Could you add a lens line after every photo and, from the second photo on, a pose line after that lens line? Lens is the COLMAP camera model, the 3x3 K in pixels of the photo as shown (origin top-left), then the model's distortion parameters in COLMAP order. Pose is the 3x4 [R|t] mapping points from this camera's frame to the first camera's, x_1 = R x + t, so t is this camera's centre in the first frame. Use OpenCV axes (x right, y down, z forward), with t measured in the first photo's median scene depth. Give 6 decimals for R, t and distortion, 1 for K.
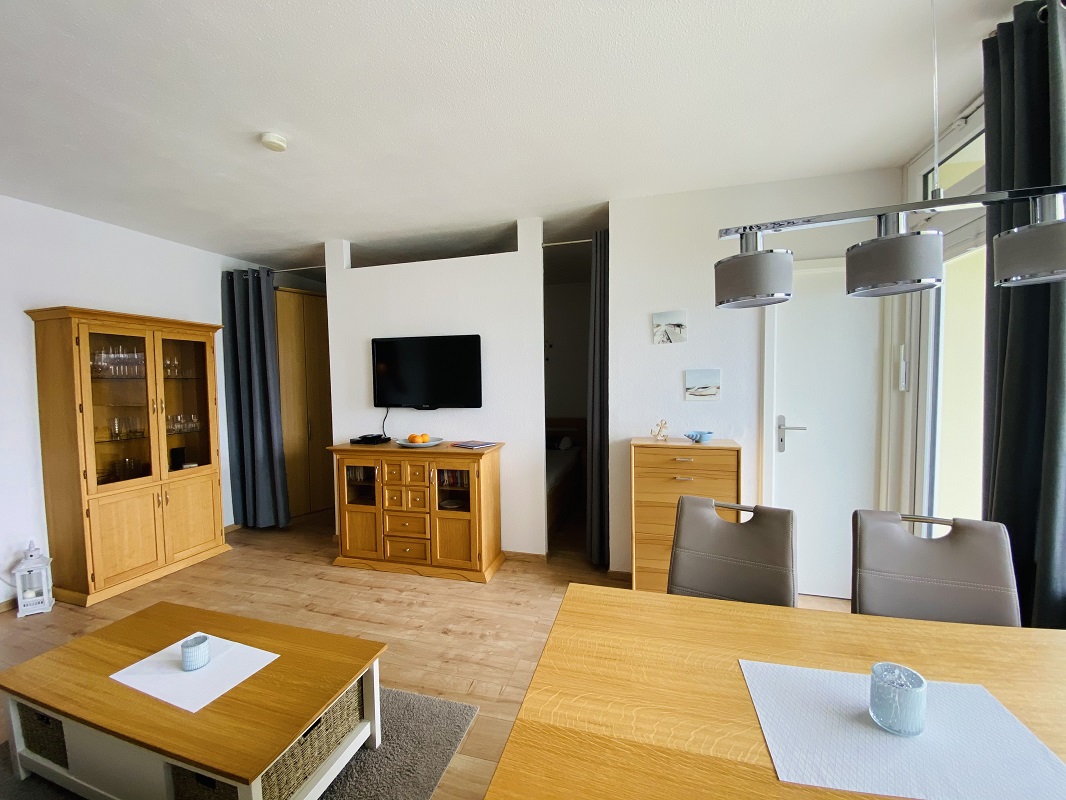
lens RADIAL K [[428.7, 0, 533.0], [0, 428.7, 400.0], [0, 0, 1]] dist [0.023005, -0.031072]
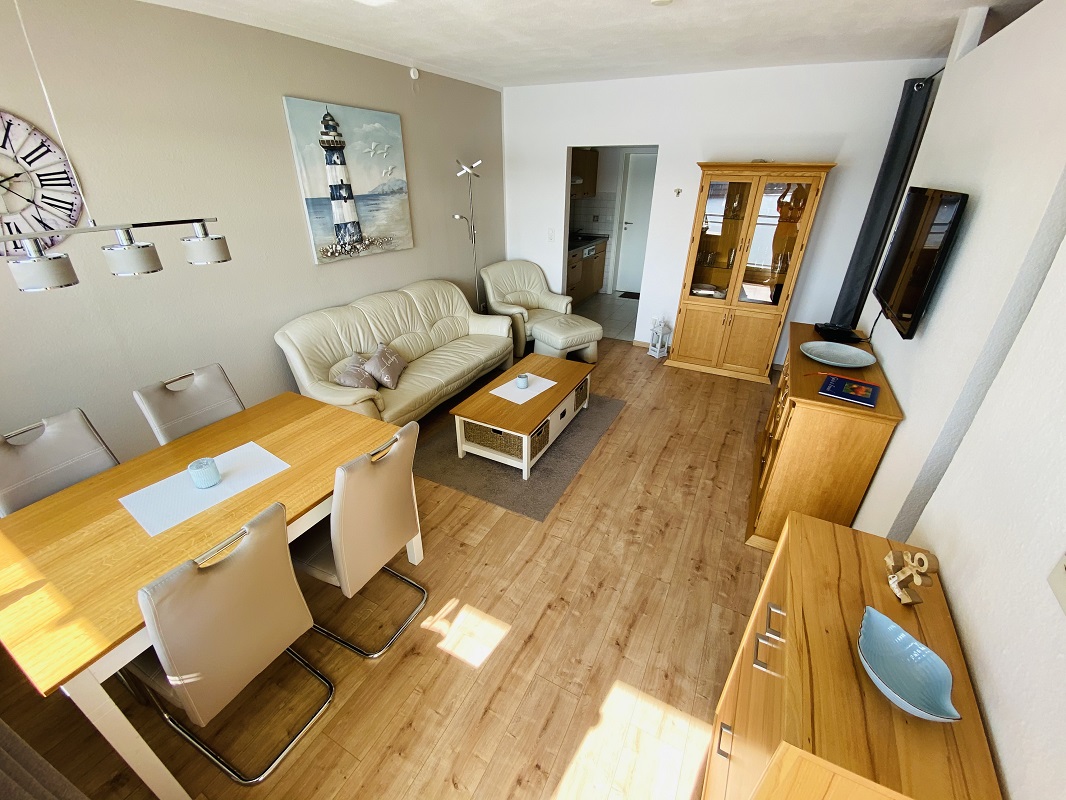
lens RADIAL K [[430.7, 0, 530.9], [0, 430.7, 401.0], [0, 0, 1]] dist [0.022261, -0.022182]
pose [[-0.213840, 0.465915, -0.858601, 0.530938], [-0.047964, 0.872864, 0.485600, -0.171361], [0.975691, 0.145022, -0.164306, 0.690699]]
